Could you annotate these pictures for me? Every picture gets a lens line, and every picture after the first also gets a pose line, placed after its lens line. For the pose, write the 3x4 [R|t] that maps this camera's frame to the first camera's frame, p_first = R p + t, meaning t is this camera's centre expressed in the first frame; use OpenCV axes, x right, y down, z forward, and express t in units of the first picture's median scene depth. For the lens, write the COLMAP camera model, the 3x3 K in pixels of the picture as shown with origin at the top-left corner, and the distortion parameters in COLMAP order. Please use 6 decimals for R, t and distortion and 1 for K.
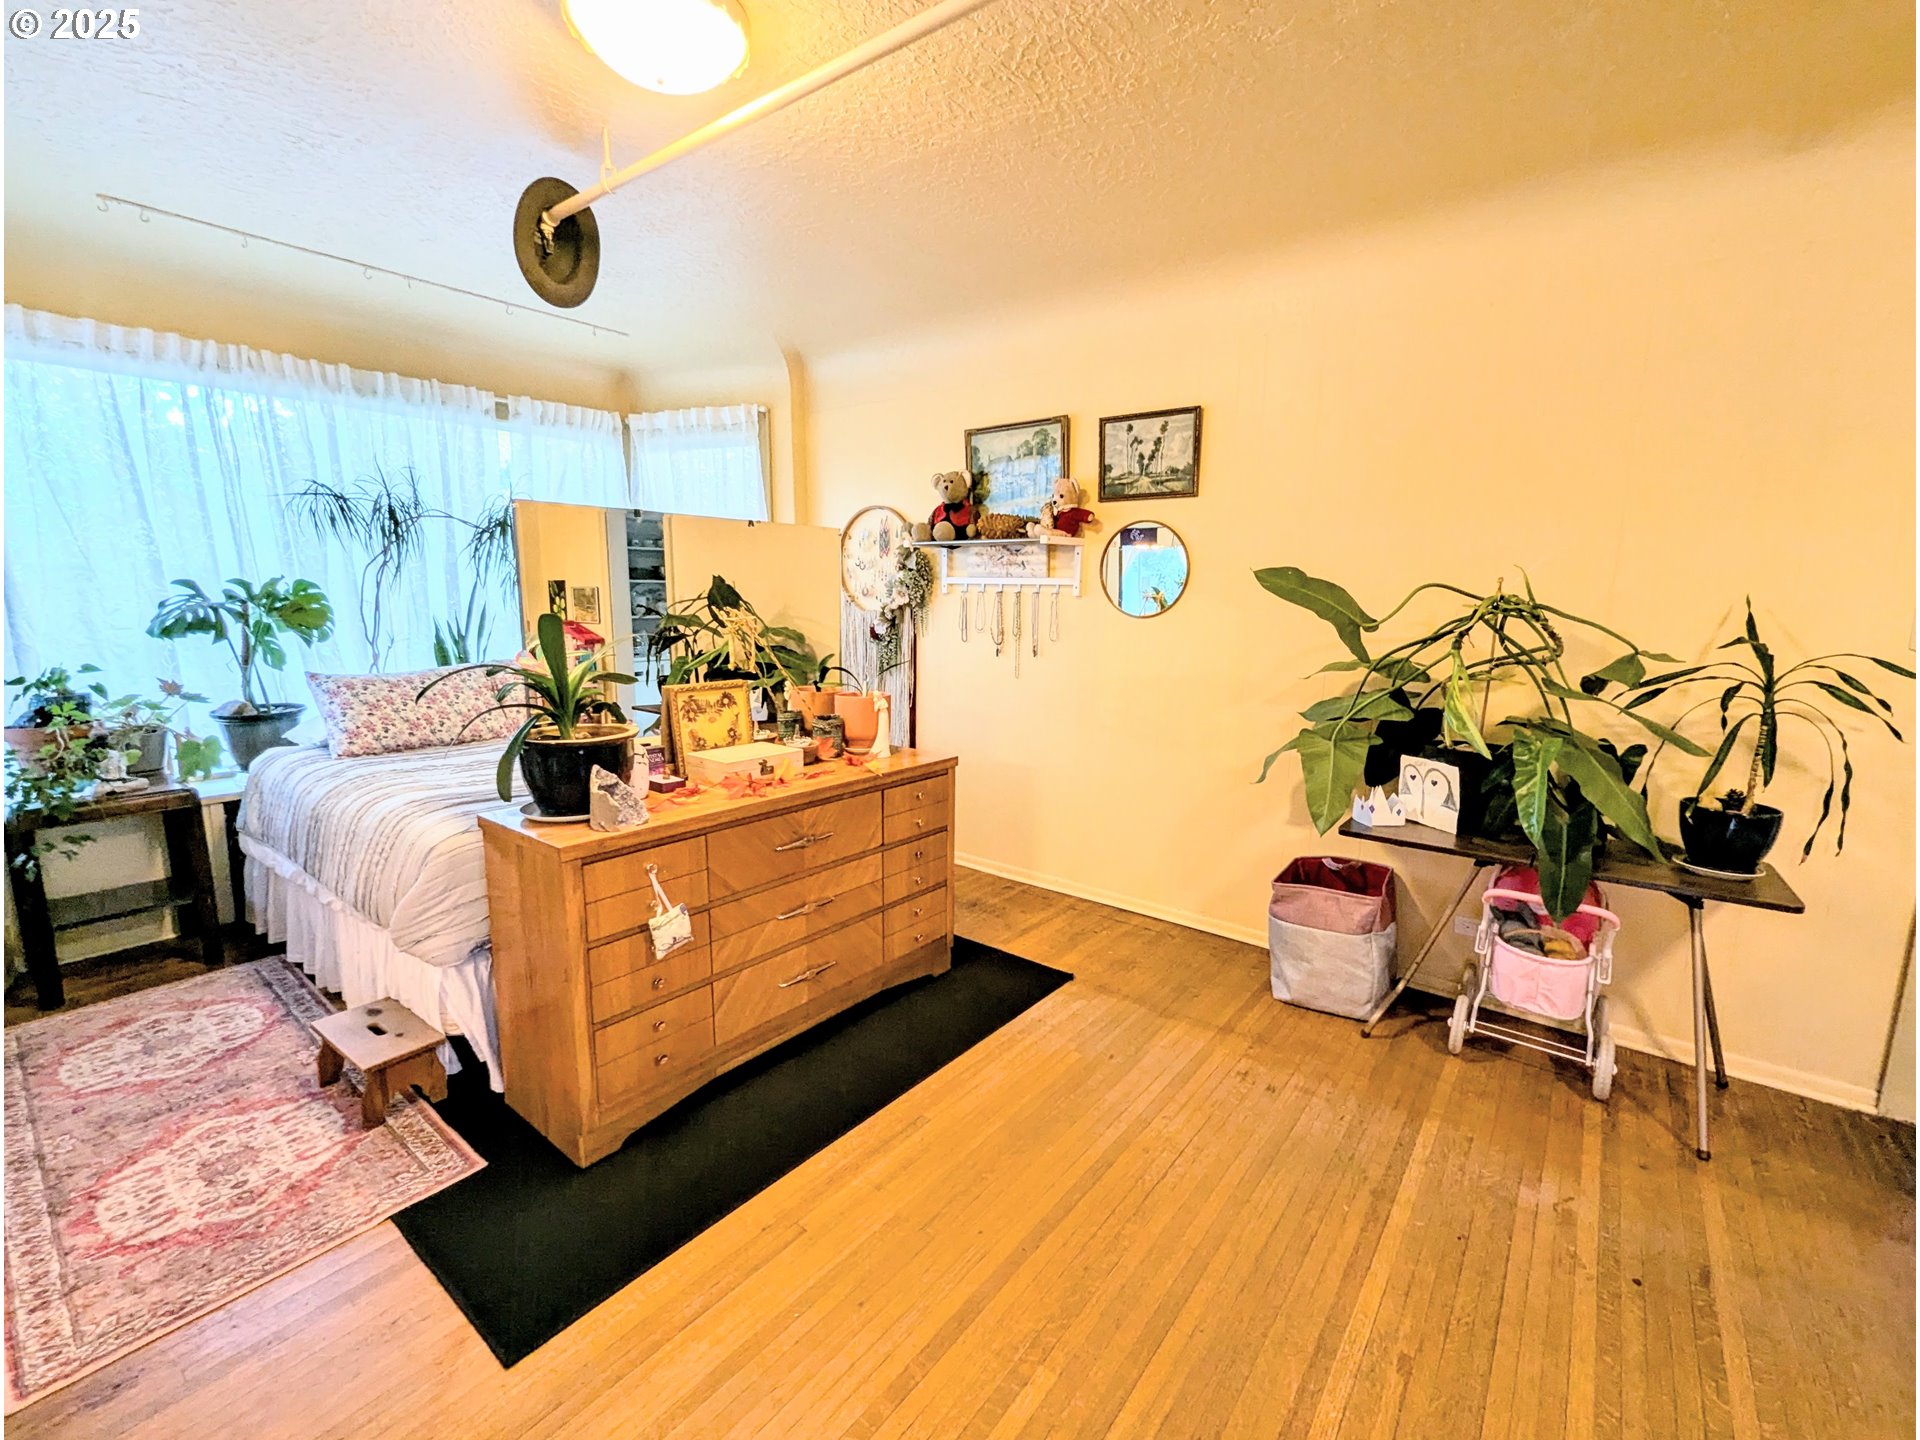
lens RADIAL K [[815.2, 0, 978.6], [0, 815.2, 726.5], [0, 0, 1]] dist [0.002883, 0.000346]
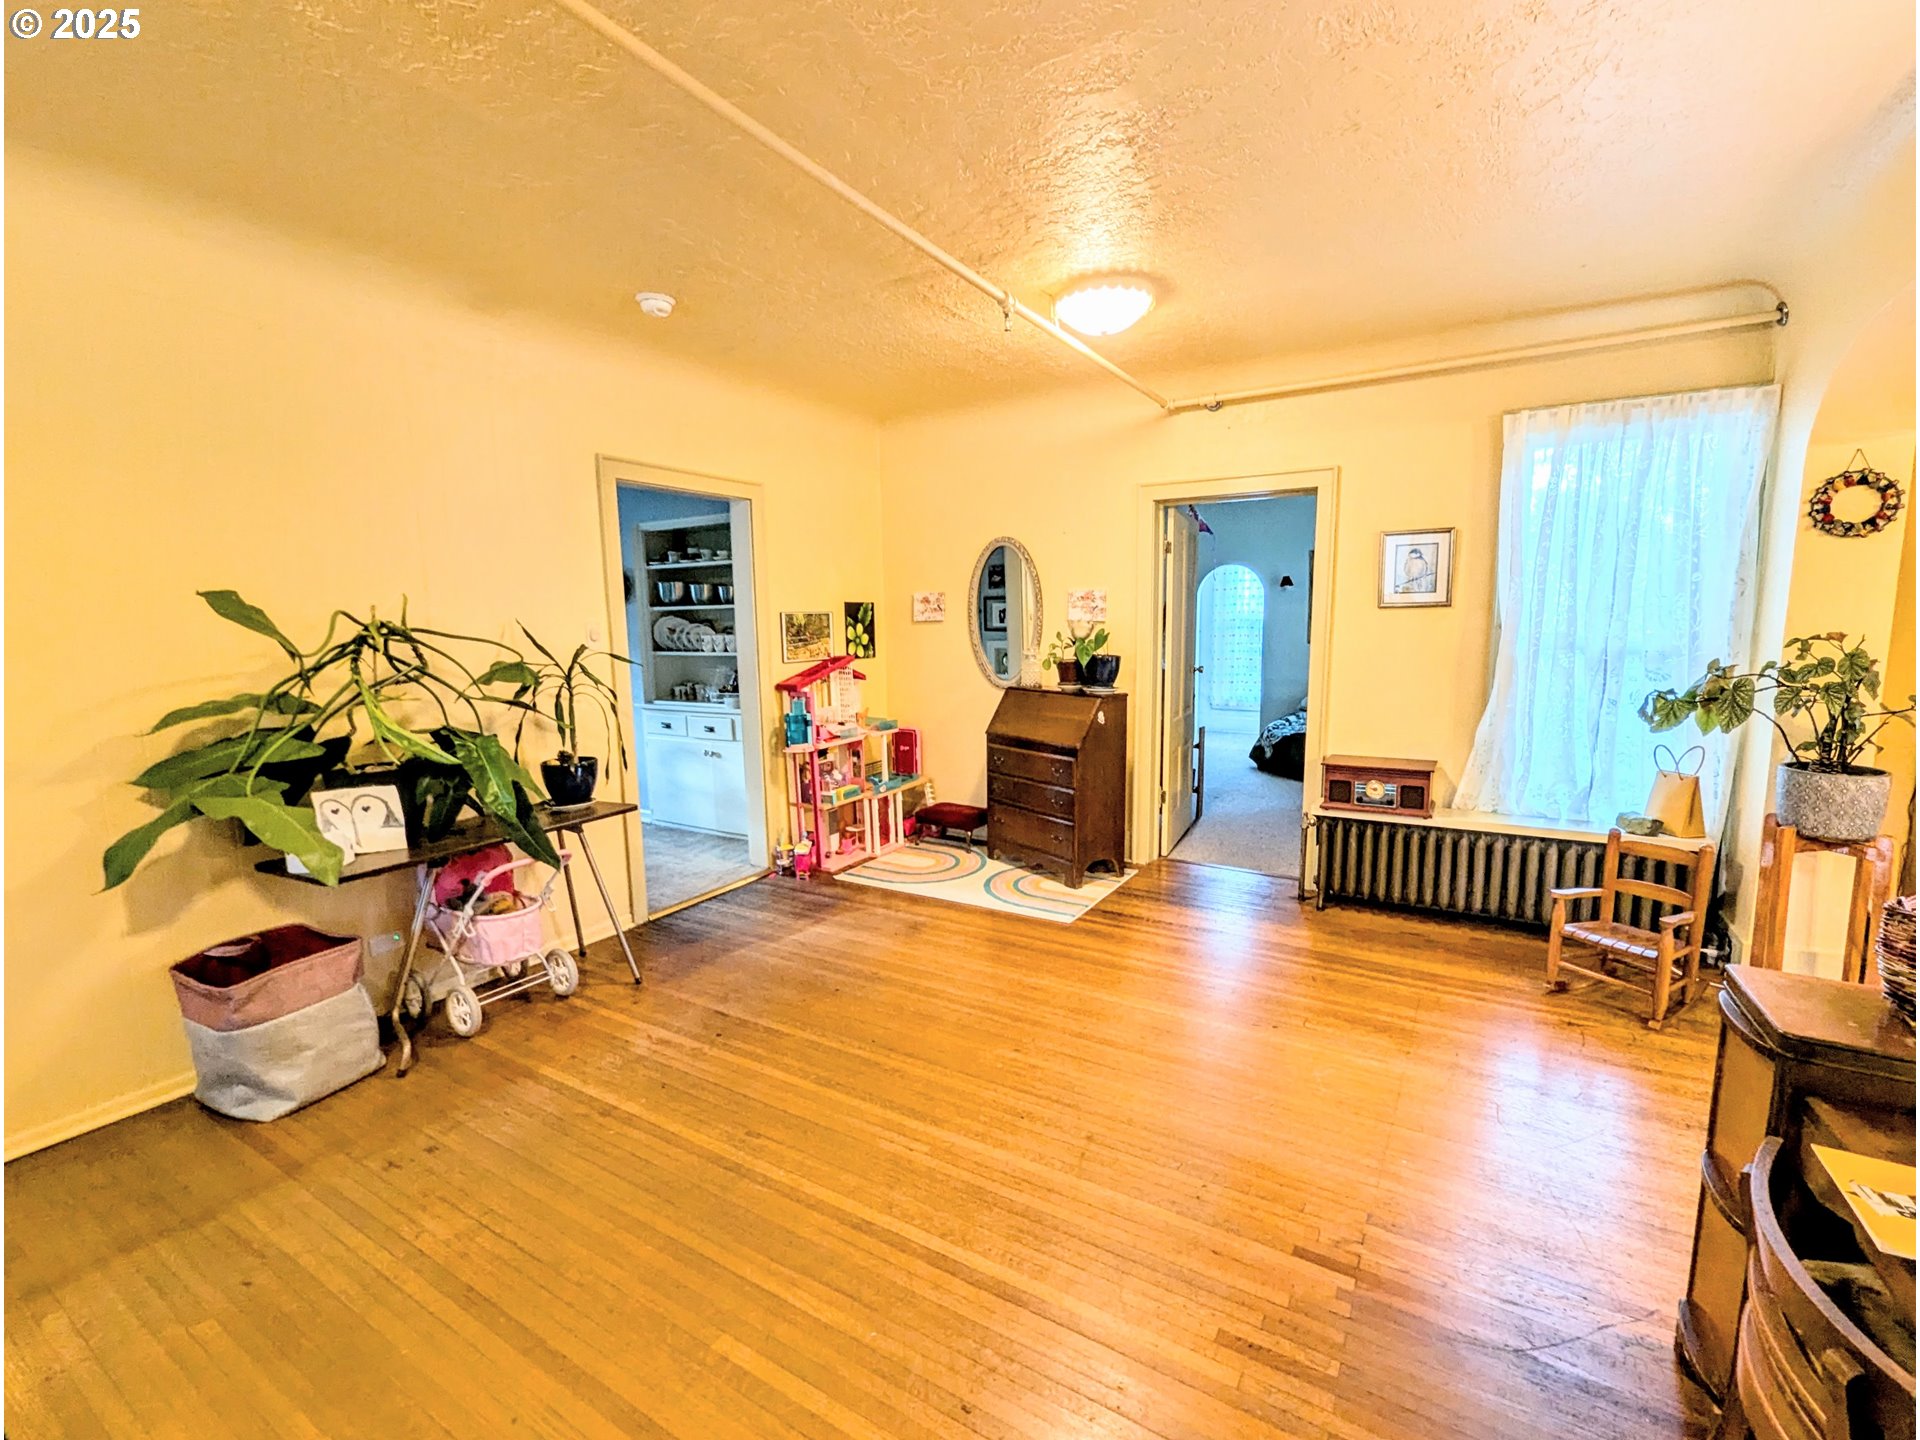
lens RADIAL K [[815.2, 0, 978.5], [0, 815.2, 726.6], [0, 0, 1]] dist [0.002883, 0.000346]
pose [[-0.116270, -0.141384, 0.983103, -0.519592], [0.174328, 0.971546, 0.160340, -0.060778], [-0.977799, 0.190025, -0.088314, 0.350904]]
